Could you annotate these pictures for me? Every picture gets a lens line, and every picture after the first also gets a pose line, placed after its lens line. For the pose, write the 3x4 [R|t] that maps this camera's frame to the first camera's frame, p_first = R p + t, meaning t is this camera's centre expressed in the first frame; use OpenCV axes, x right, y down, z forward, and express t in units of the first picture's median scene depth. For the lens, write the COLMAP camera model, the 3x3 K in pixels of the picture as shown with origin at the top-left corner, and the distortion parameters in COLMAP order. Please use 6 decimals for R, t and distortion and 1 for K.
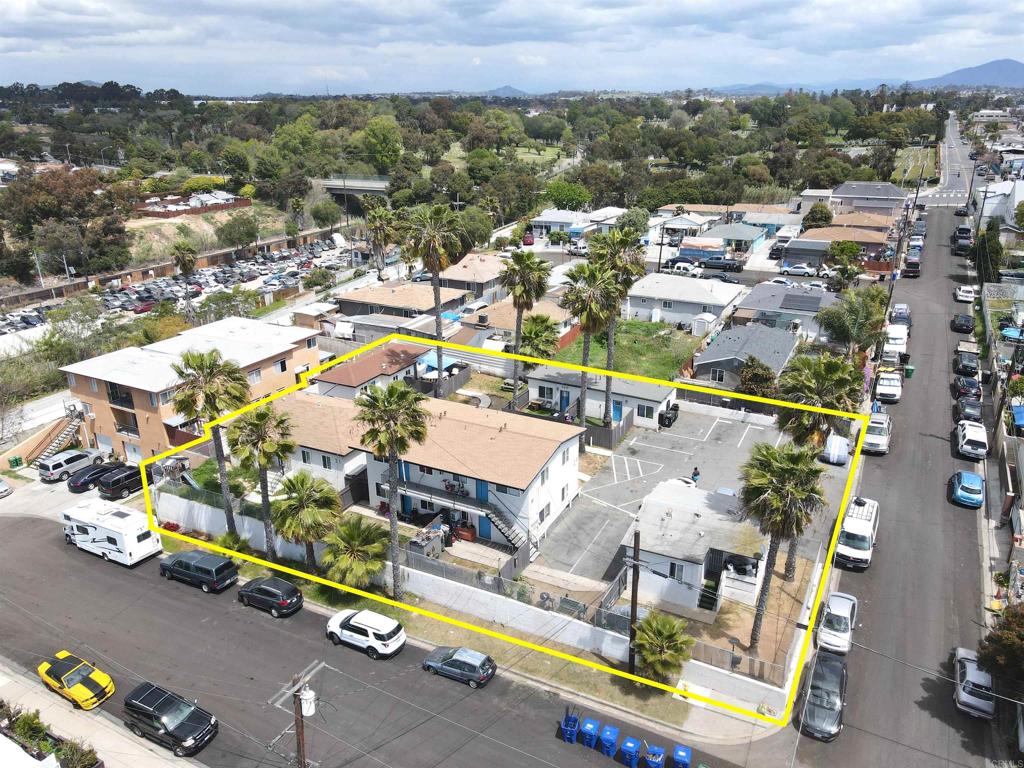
lens RADIAL K [[733.8, 0, 513.7], [0, 733.8, 406.3], [0, 0, 1]] dist [0.002675, 0.003766]
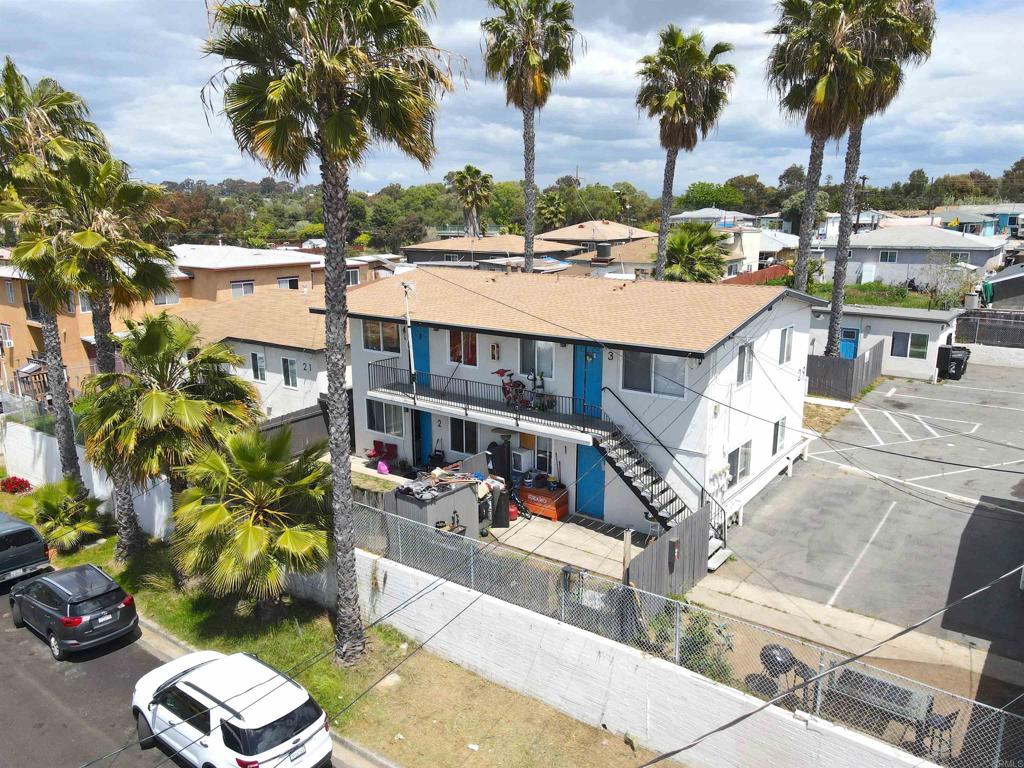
lens RADIAL K [[745.1, 0, 512.0], [0, 745.1, 384.0], [0, 0, 1]] dist [-0.001376, 0.028839]
pose [[0.986332, 0.039574, -0.159948, -0.017730], [-0.064280, 0.986230, -0.152374, 0.173275], [0.151715, 0.160573, 0.975294, 0.571435]]
